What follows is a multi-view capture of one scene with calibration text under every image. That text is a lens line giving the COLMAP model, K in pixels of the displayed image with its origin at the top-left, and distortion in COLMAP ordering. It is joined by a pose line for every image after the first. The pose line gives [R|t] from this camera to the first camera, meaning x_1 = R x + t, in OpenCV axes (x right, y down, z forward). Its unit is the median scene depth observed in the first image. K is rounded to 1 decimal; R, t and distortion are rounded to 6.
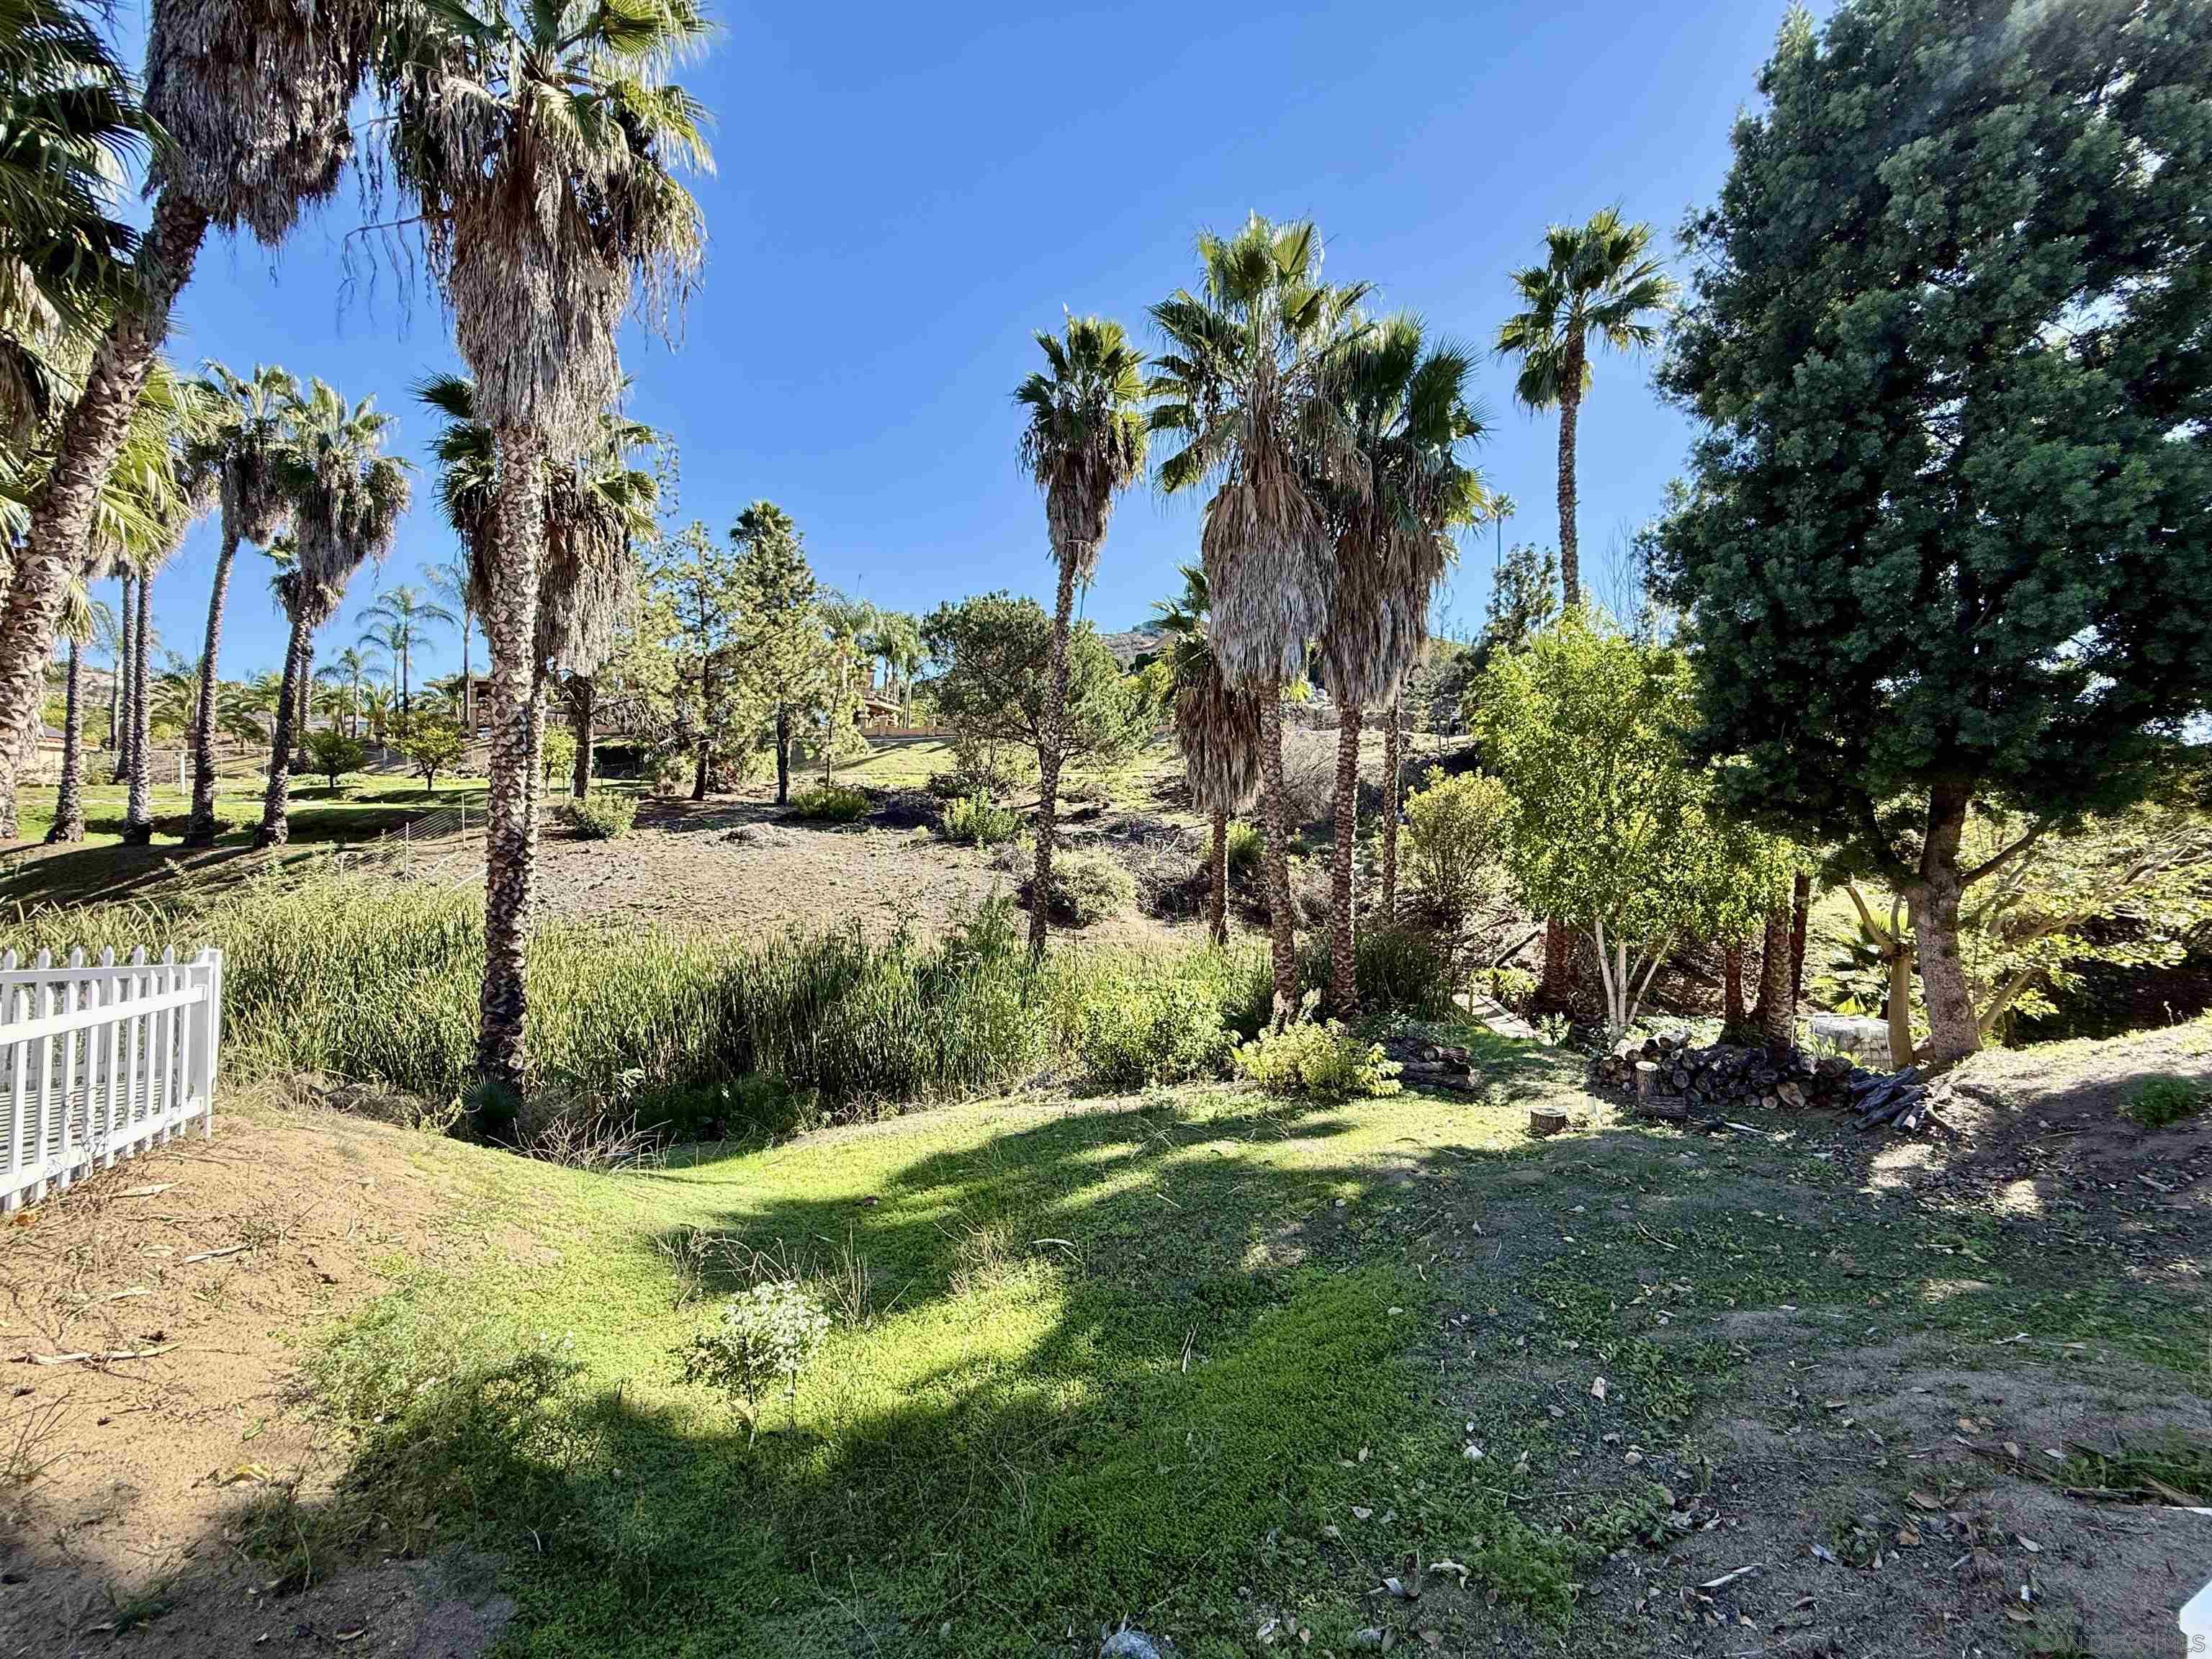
lens RADIAL K [[882.5, 0, 1102.2], [0, 882.5, 831.5], [0, 0, 1]] dist [0.000146, -0.000038]
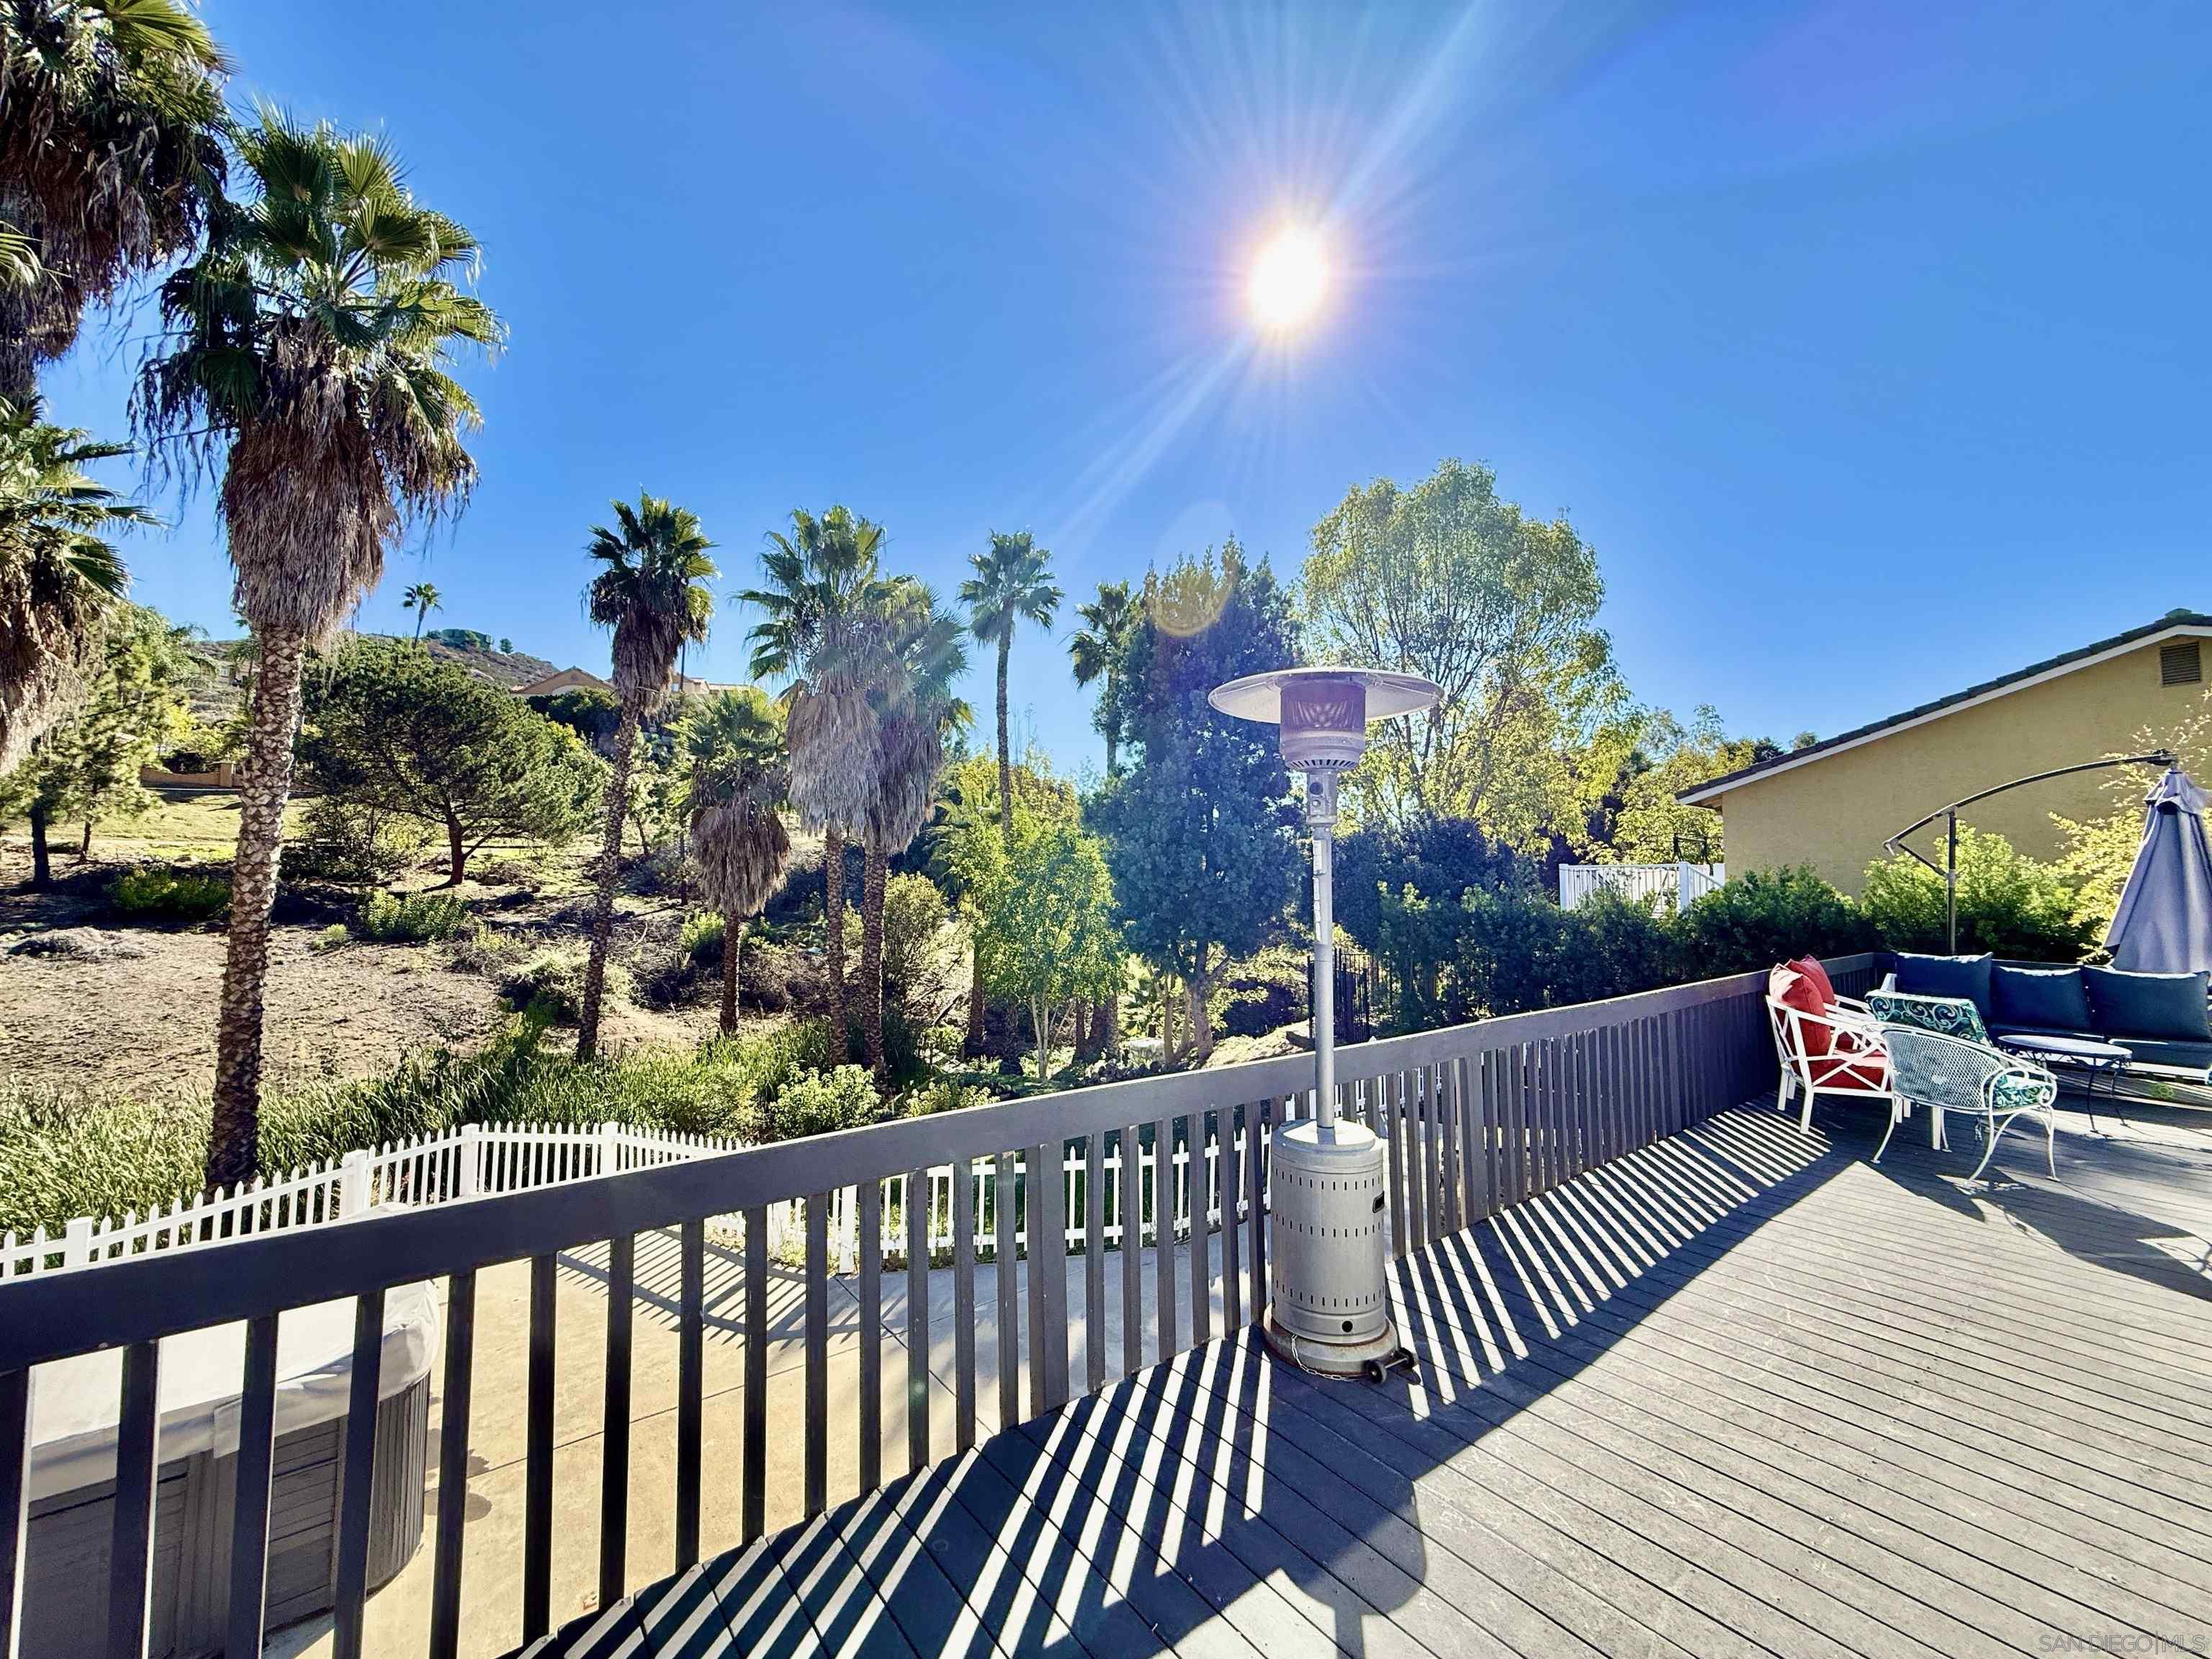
lens RADIAL K [[882.5, 0, 1099.3], [0, 882.5, 832.1], [0, 0, 1]] dist [0.000146, -0.000038]
pose [[0.760998, 0.045103, 0.647185, -0.301252], [-0.007569, 0.998130, -0.060660, -0.074606], [-0.648710, 0.041264, 0.759916, -0.233404]]
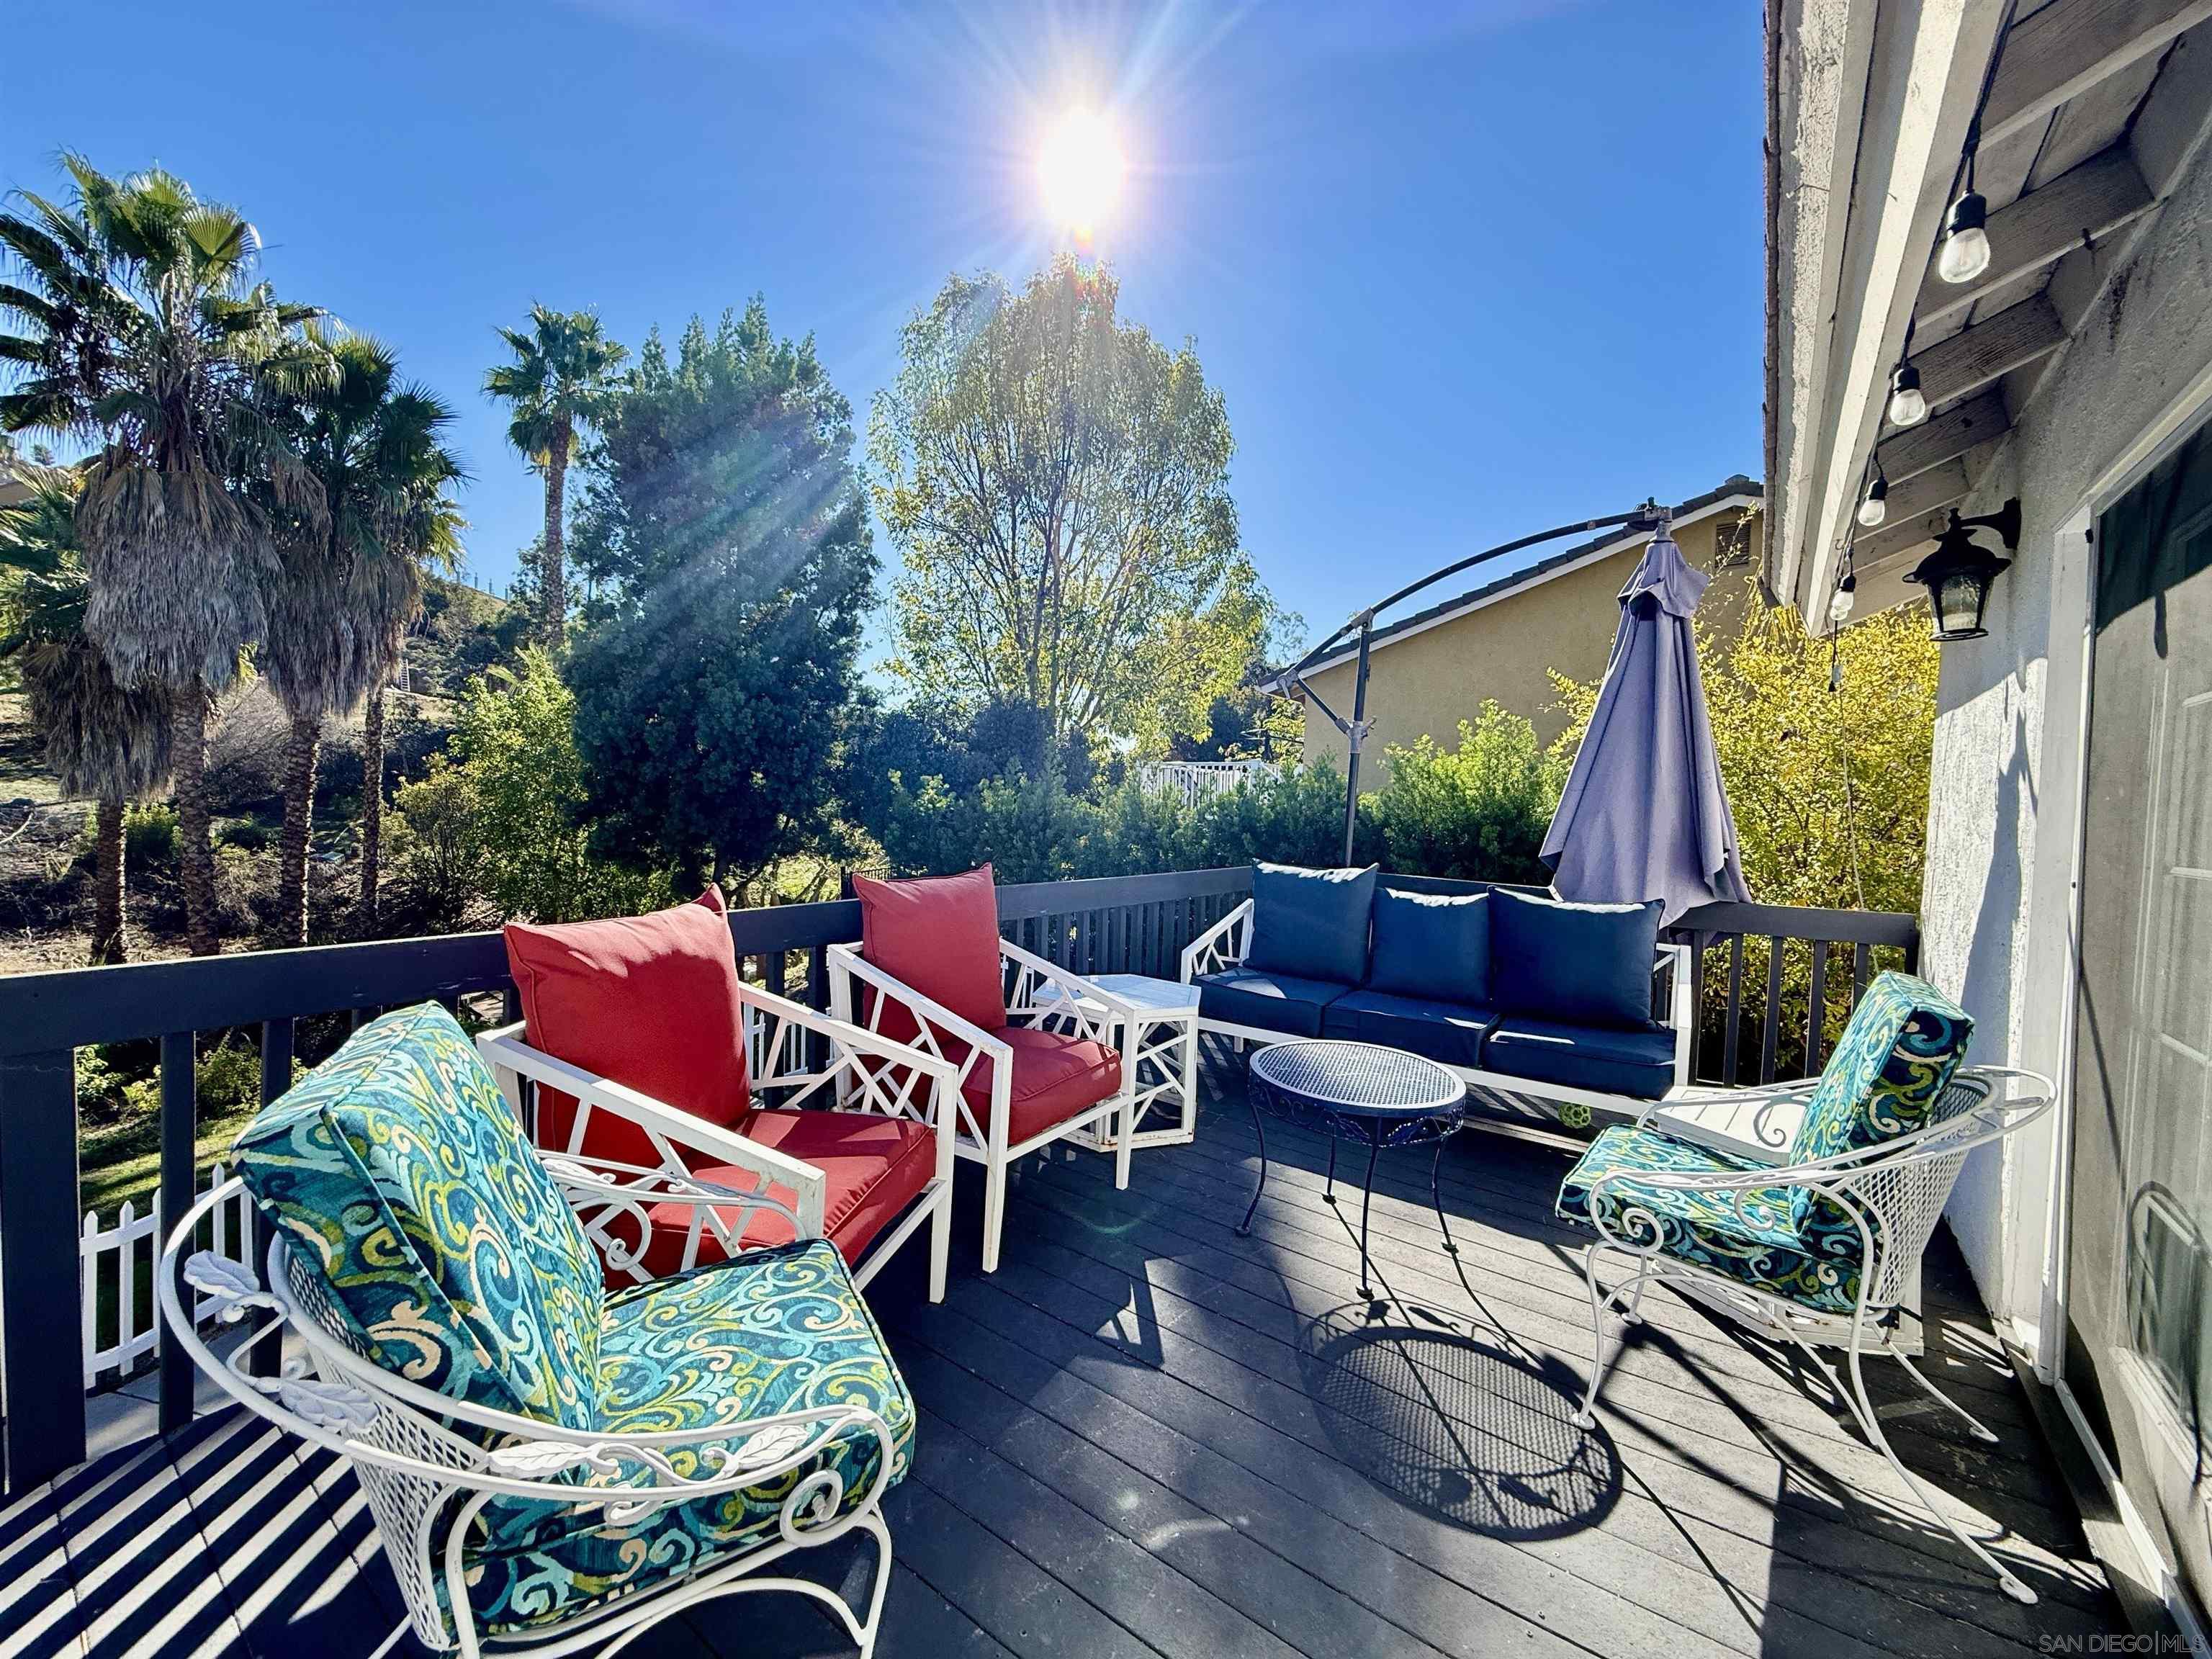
lens RADIAL K [[882.5, 0, 1100.4], [0, 882.5, 832.6], [0, 0, 1]] dist [0.000146, -0.000038]
pose [[0.565650, -0.007135, 0.824615, -0.025348], [-0.034908, 0.998859, 0.032588, -0.063038], [-0.823906, -0.047220, 0.564755, -0.252779]]
